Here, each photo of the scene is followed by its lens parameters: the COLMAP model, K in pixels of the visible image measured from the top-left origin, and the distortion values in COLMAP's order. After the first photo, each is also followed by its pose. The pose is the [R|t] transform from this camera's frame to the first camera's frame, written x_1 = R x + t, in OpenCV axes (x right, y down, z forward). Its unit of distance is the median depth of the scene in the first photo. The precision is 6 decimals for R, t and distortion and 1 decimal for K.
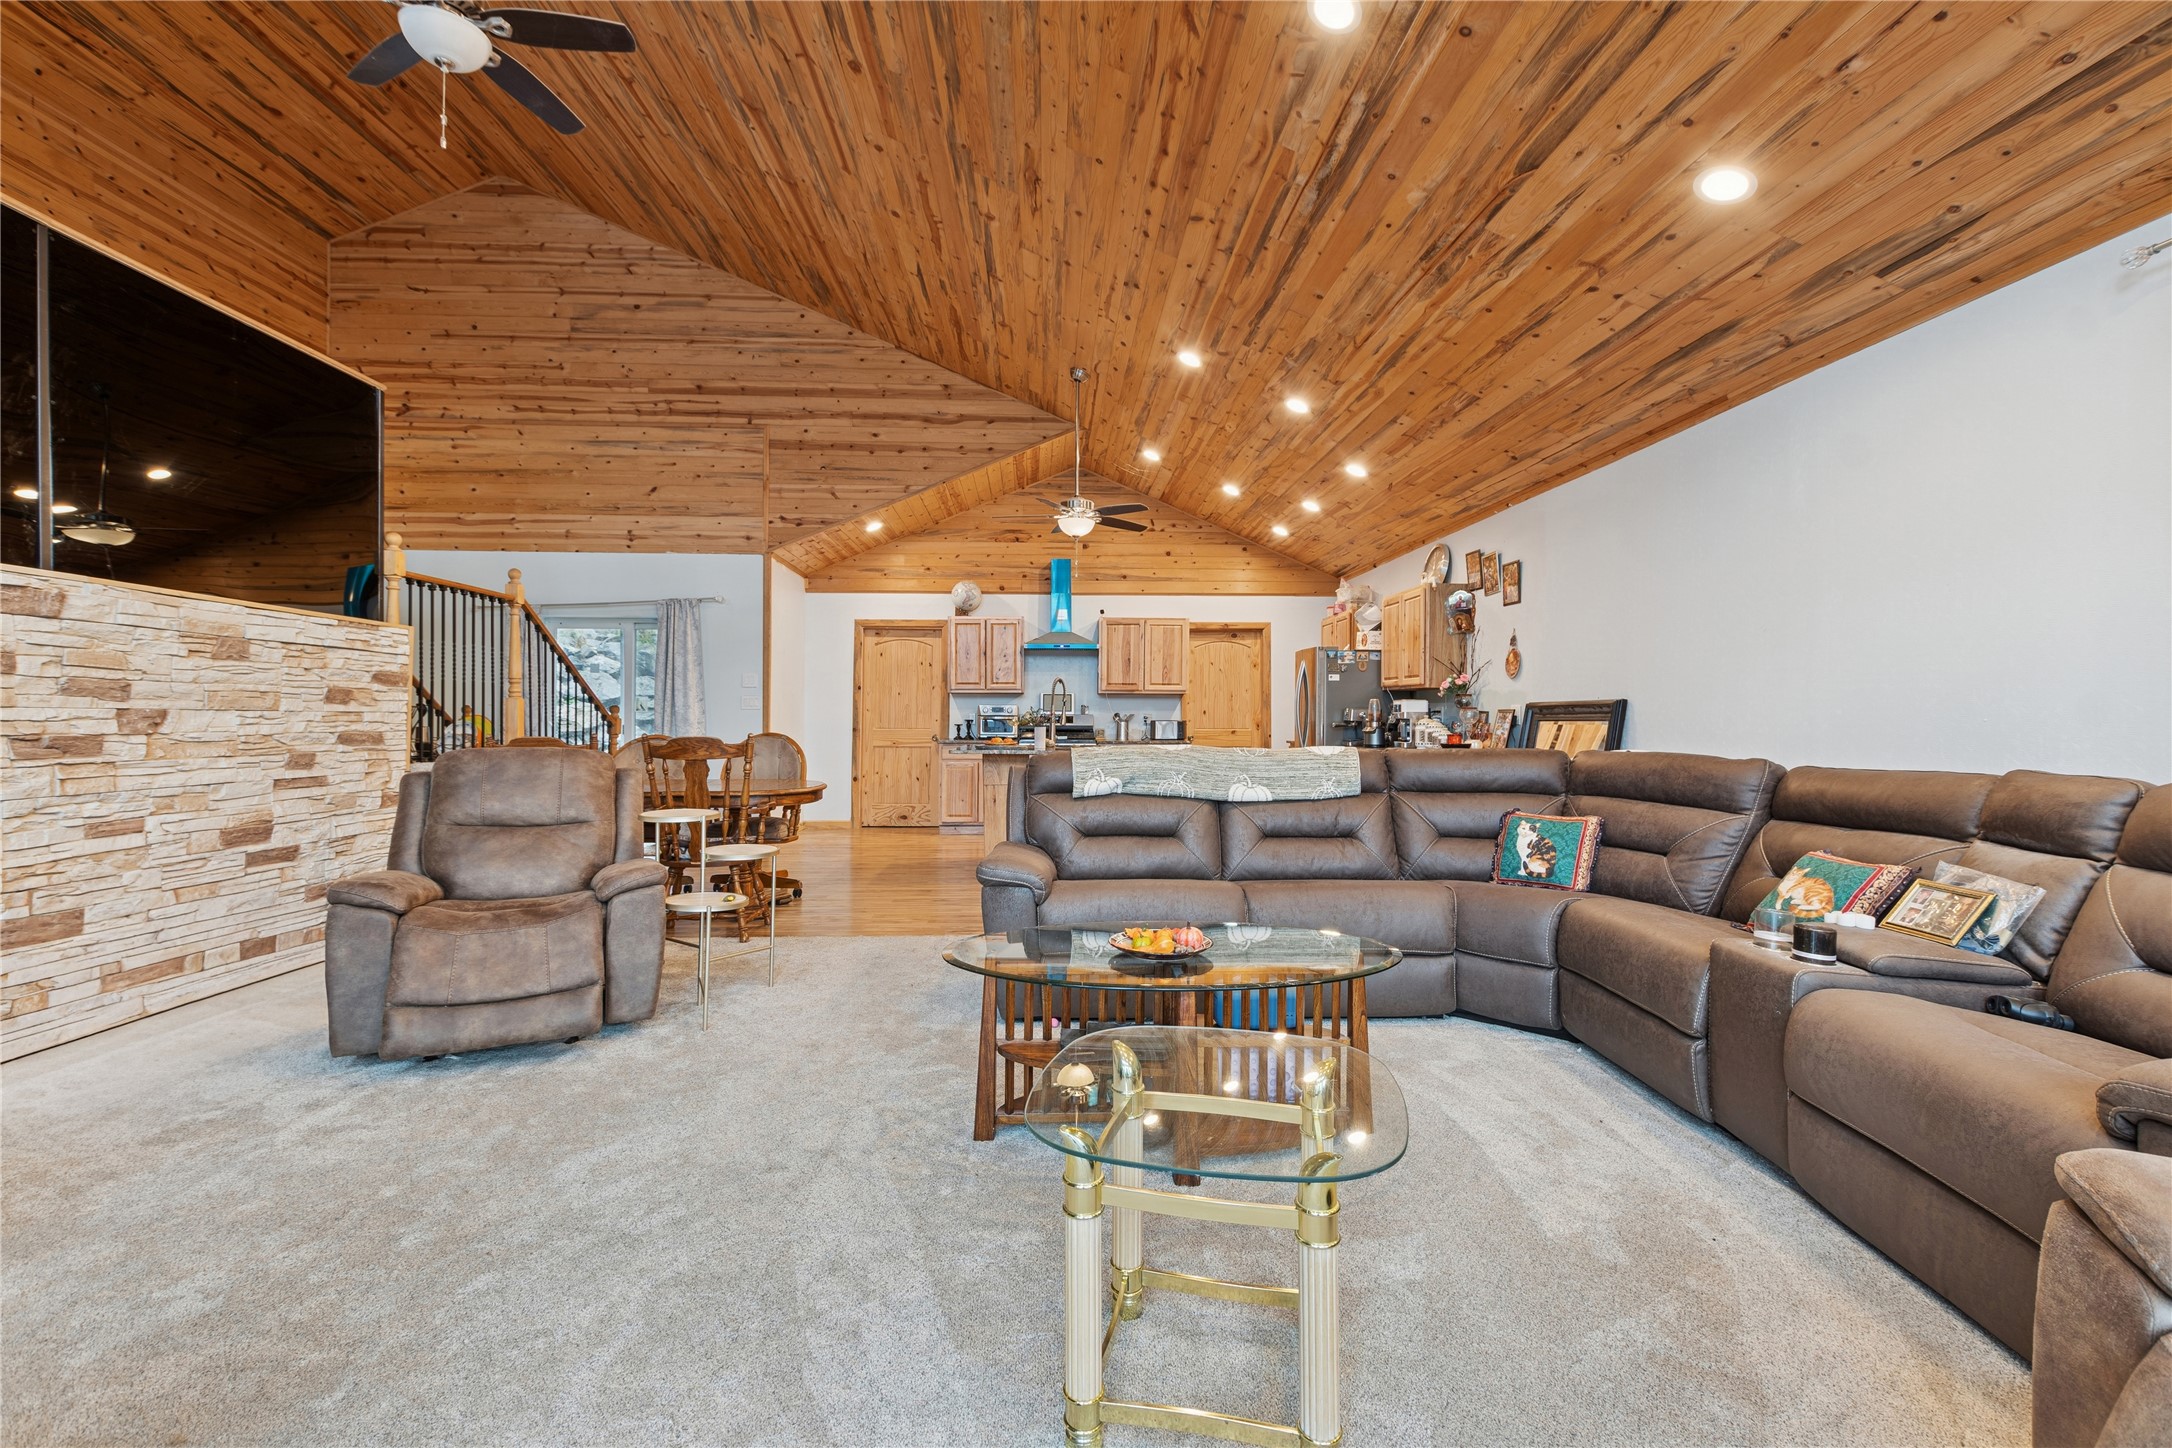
lens RADIAL K [[938.3, 0, 1089.1], [0, 938.3, 715.0], [0, 0, 1]] dist [0.008351, -0.003715]
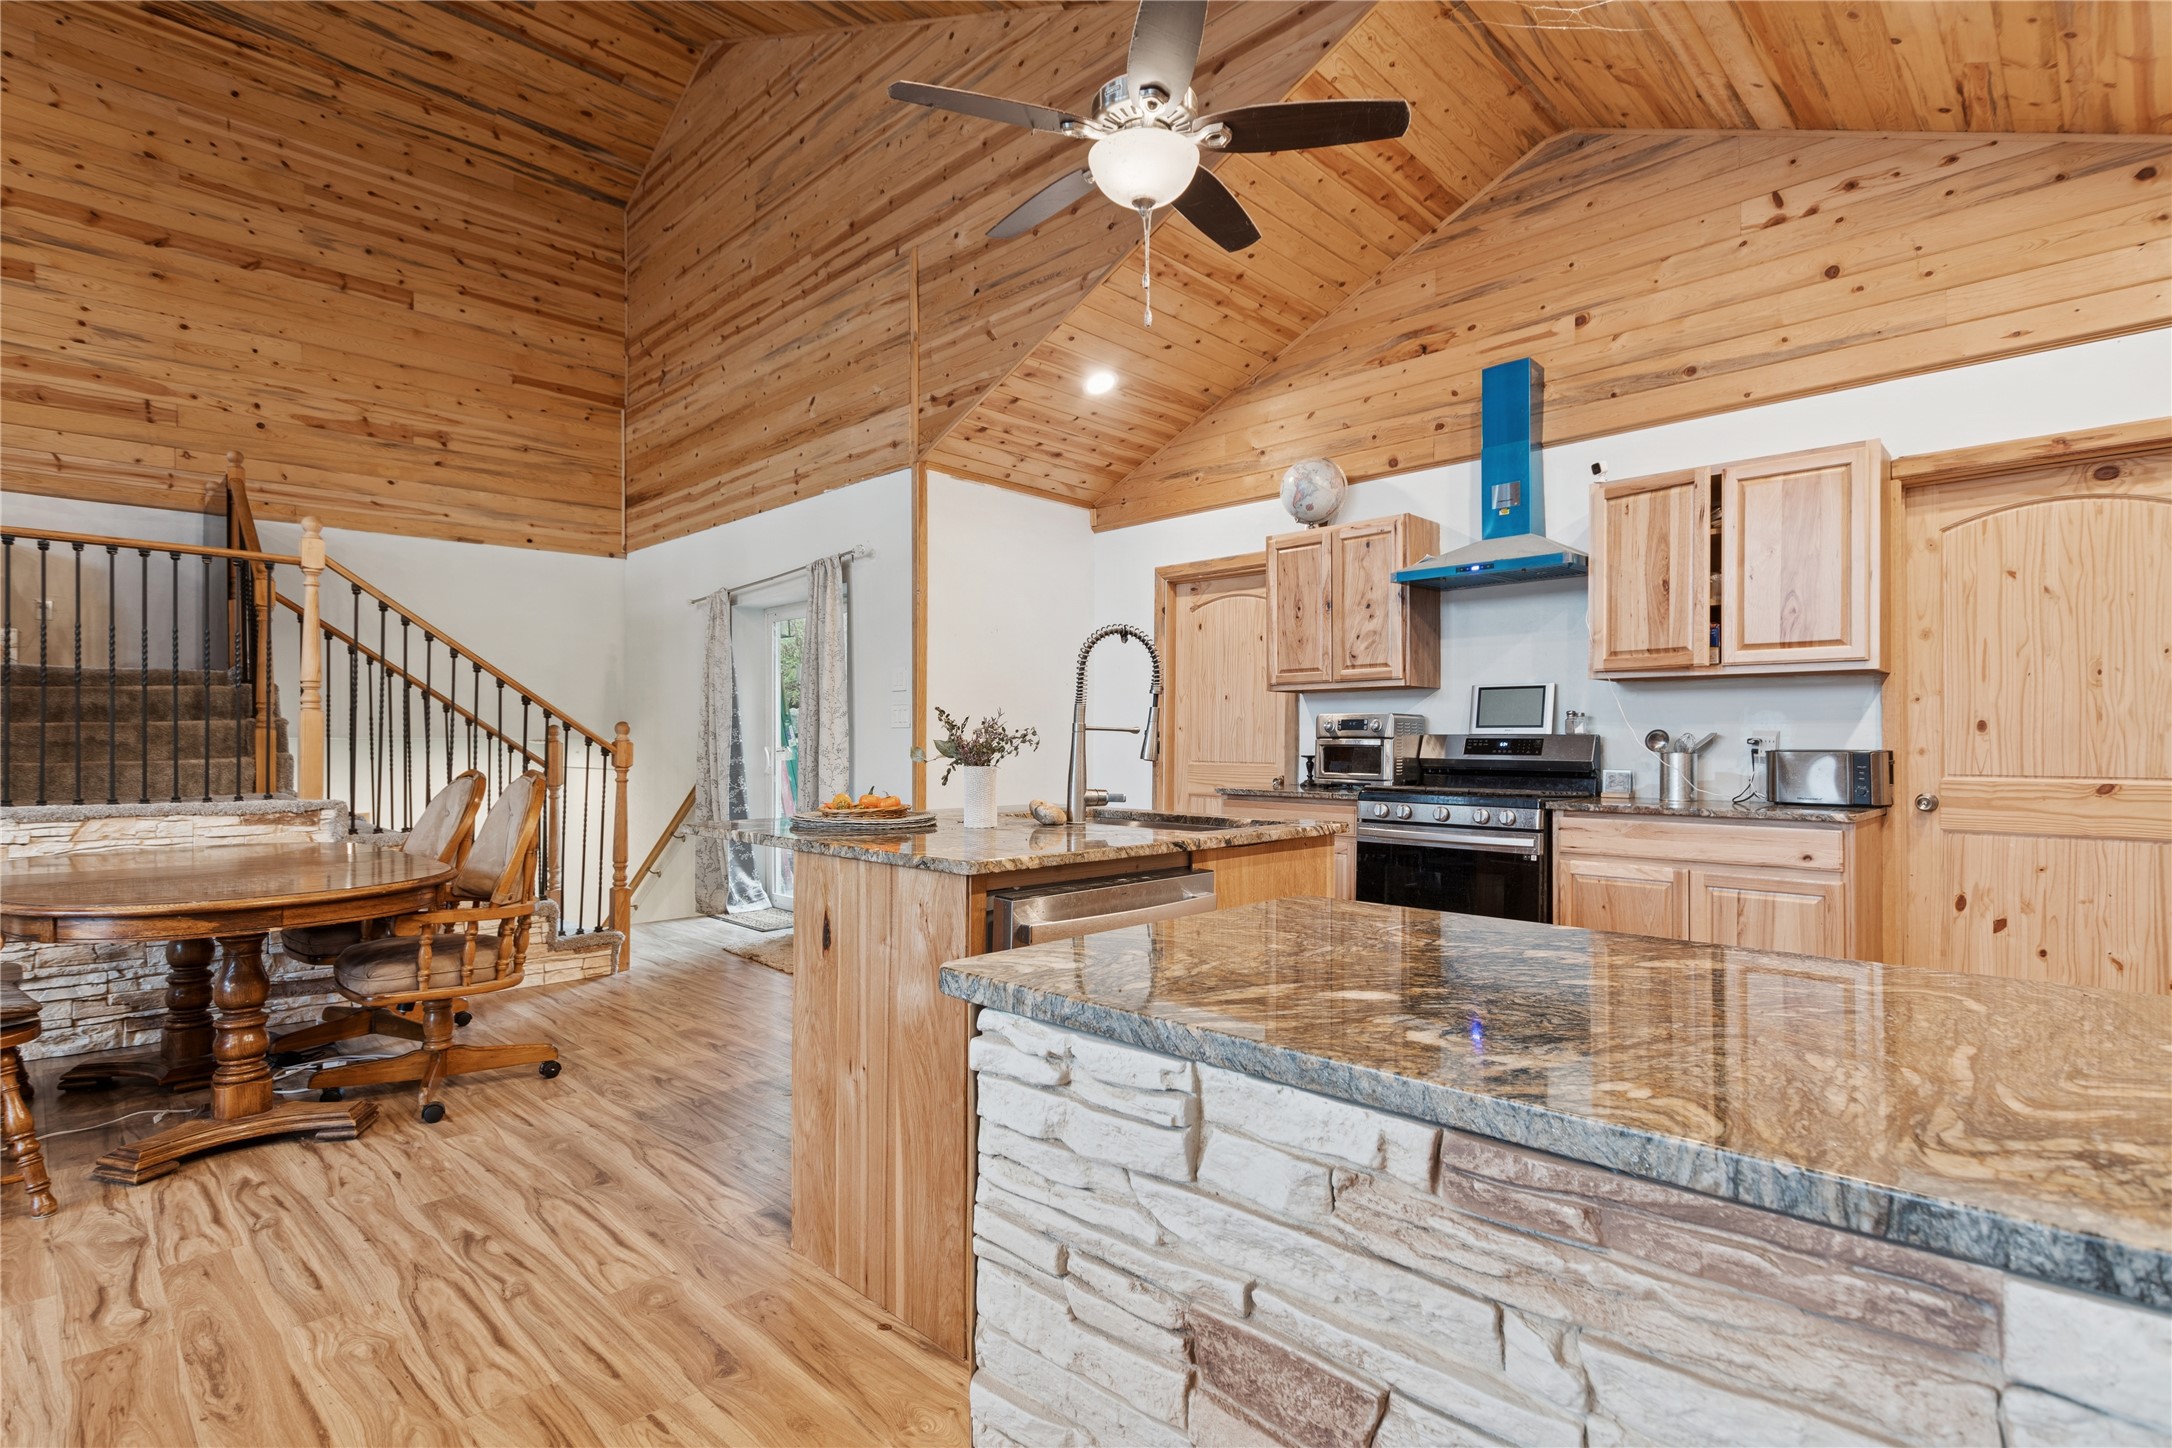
lens RADIAL K [[1057.4, 0, 1085.5], [0, 1057.4, 737.2], [0, 0, 1]] dist [0.001337, -0.000552]
pose [[0.674998, -0.004903, -0.737804, 0.222593], [-0.001331, 0.999968, -0.007863, 0.005334], [0.737819, 0.006289, 0.674970, 0.634788]]
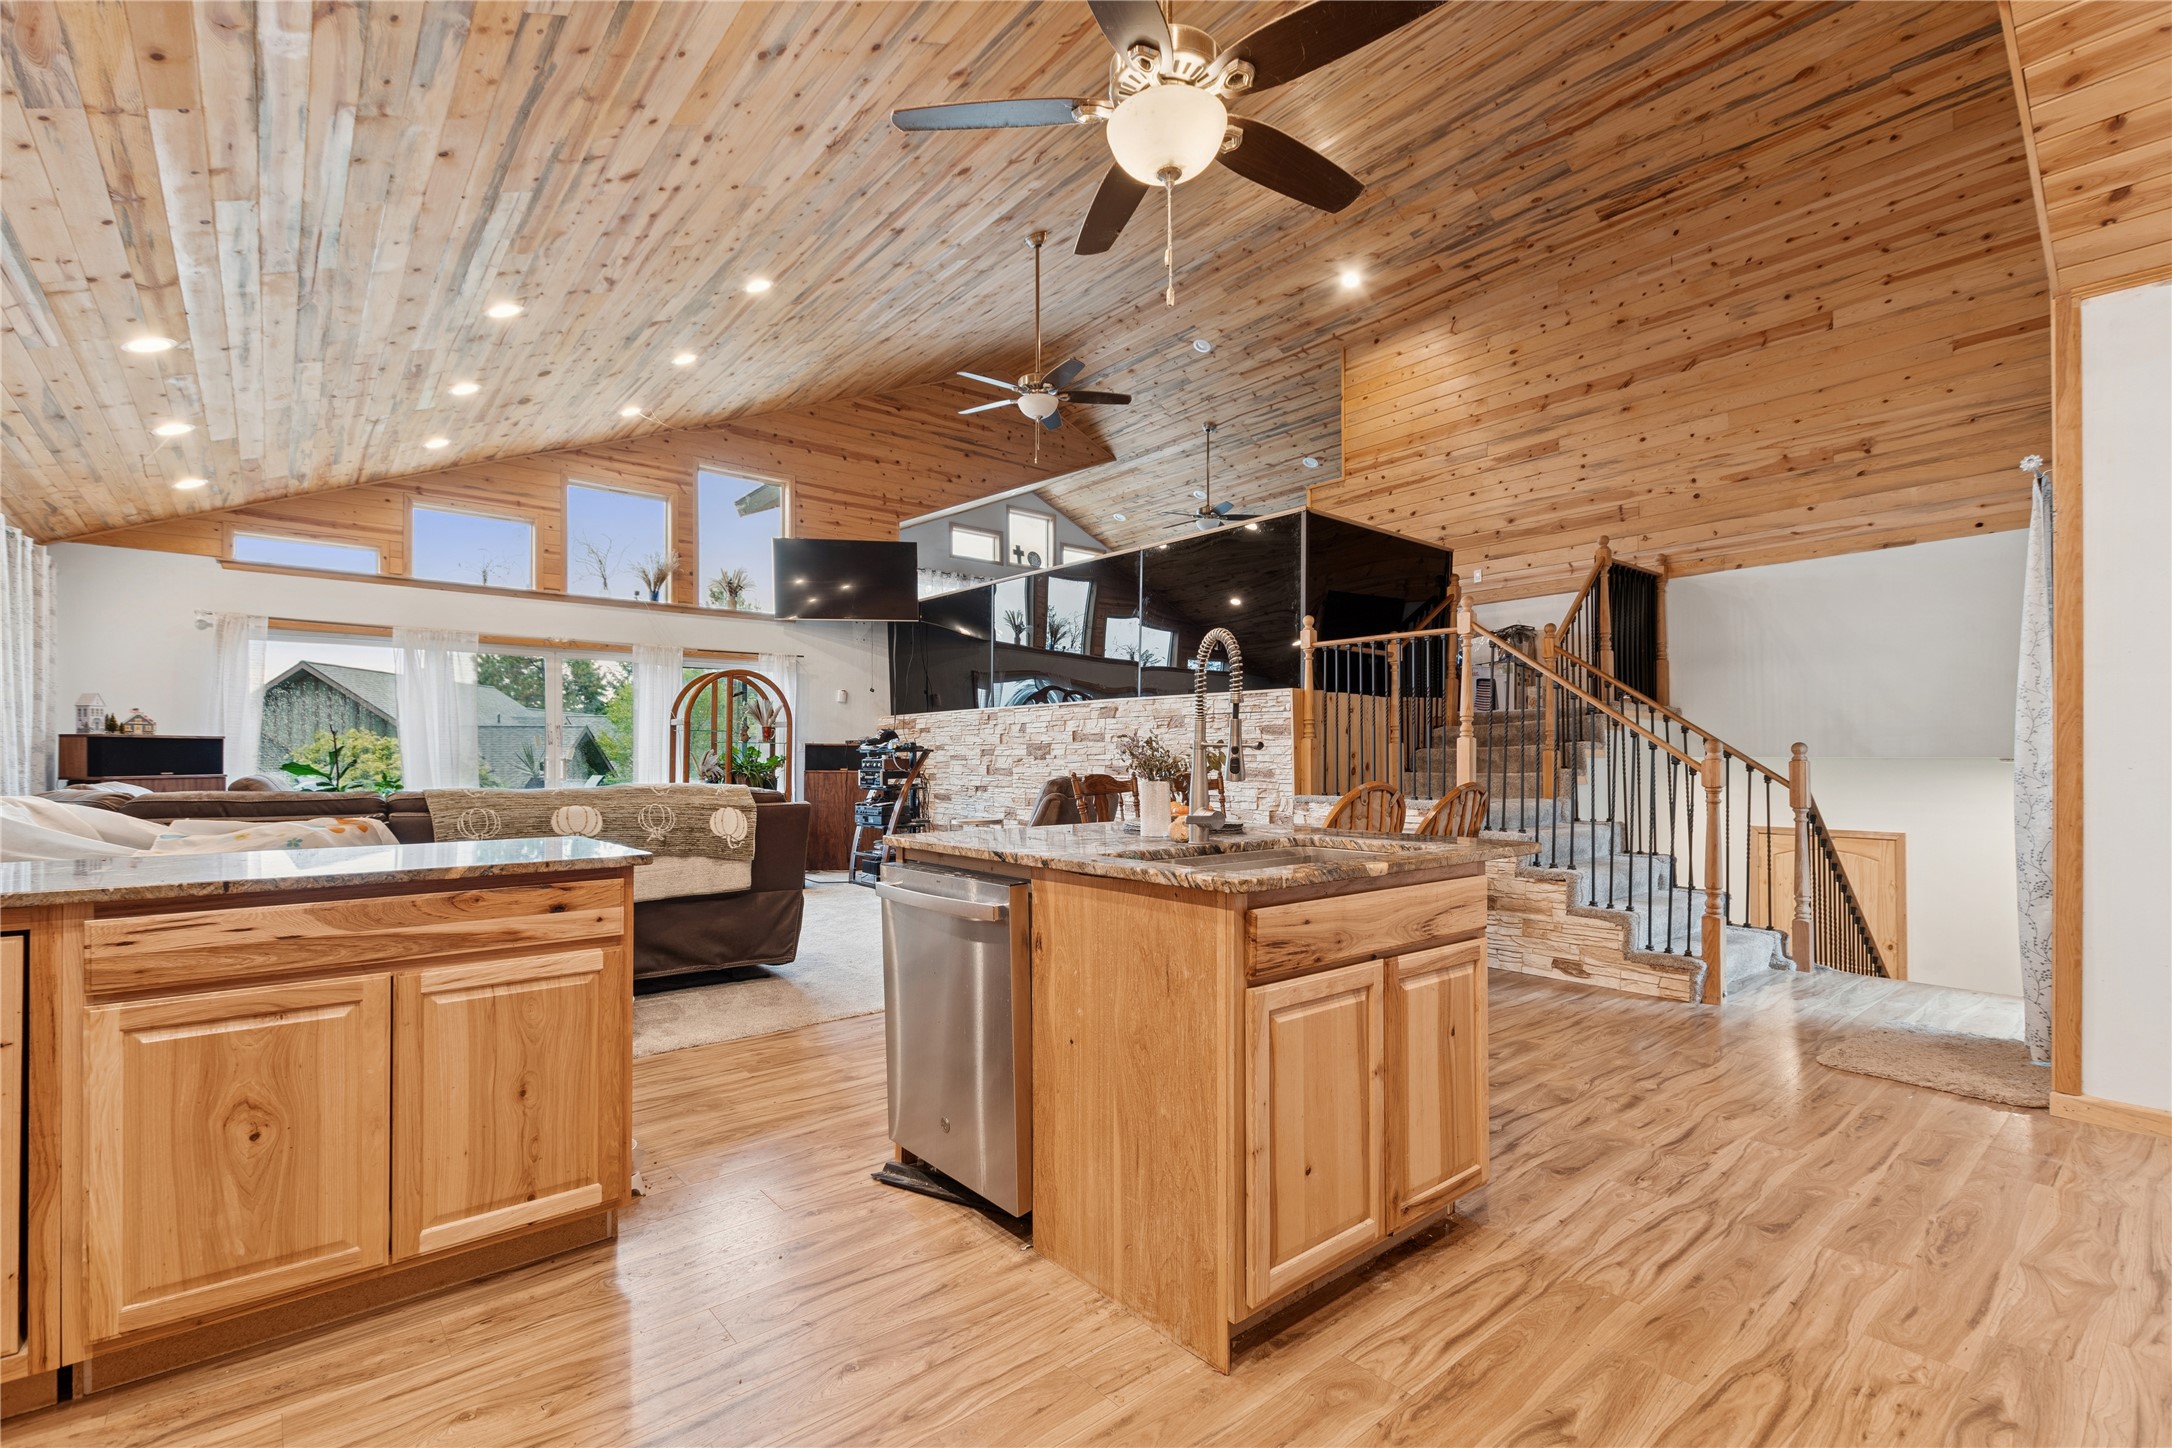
lens RADIAL K [[938.3, 0, 1060.3], [0, 938.3, 760.0], [0, 0, 1]] dist [0.008351, -0.003715]
pose [[-0.798073, -0.003016, -0.602554, 0.181590], [-0.004515, 0.999989, 0.000975, 0.004310], [0.602544, 0.003499, -0.798078, 1.048891]]
